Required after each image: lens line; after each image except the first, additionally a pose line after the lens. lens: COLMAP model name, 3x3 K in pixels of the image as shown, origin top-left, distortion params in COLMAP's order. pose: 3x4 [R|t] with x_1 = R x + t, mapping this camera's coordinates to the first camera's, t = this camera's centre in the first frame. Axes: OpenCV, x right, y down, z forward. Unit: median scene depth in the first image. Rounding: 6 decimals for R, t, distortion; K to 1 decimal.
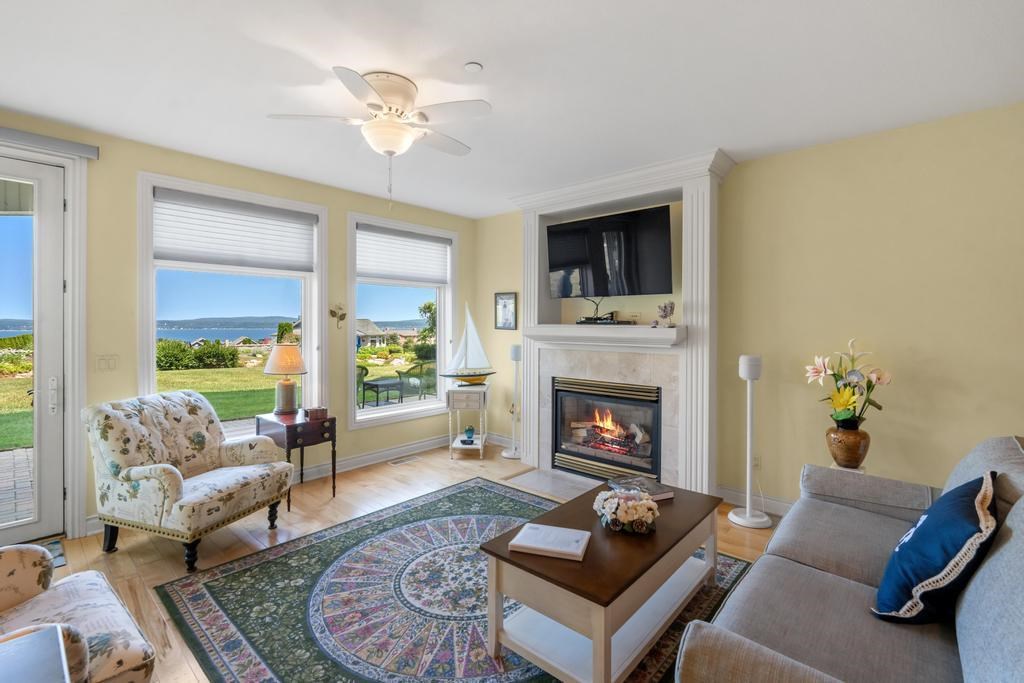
lens RADIAL K [[451.4, 0, 514.5], [0, 451.4, 327.1], [0, 0, 1]] dist [-0.010129, 0.001339]
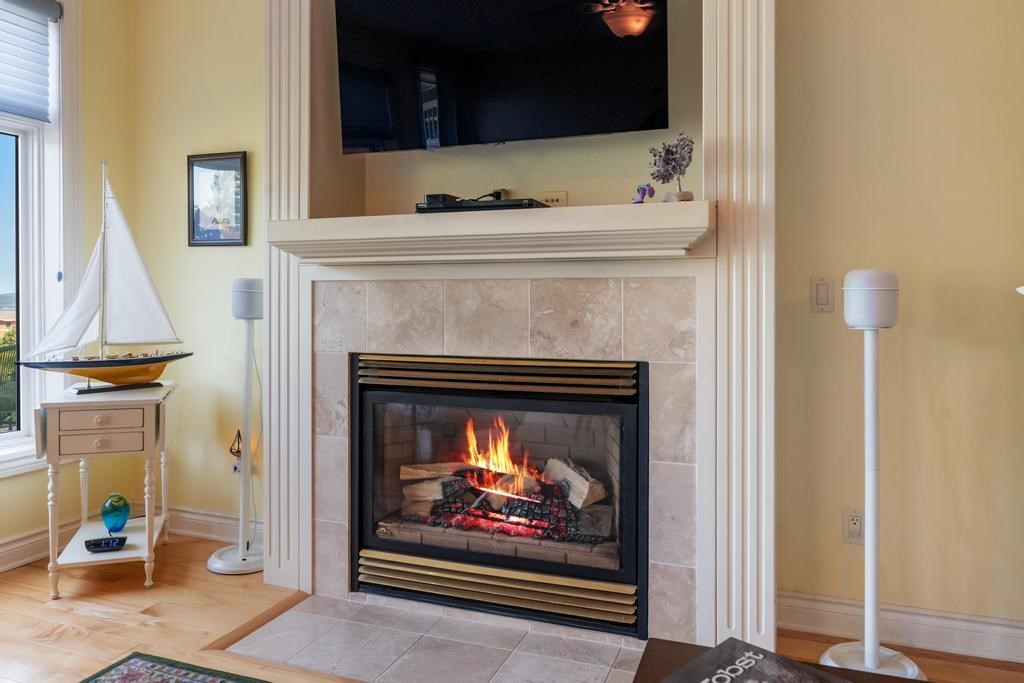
lens RADIAL K [[721.5, 0, 511.0], [0, 721.5, 300.1], [0, 0, 1]] dist [-0.012315, 0.005052]
pose [[0.930760, -0.004347, 0.365605, -0.013263], [0.003948, 0.999991, 0.001840, 0.064412], [-0.365610, -0.000269, 0.930768, 0.378501]]
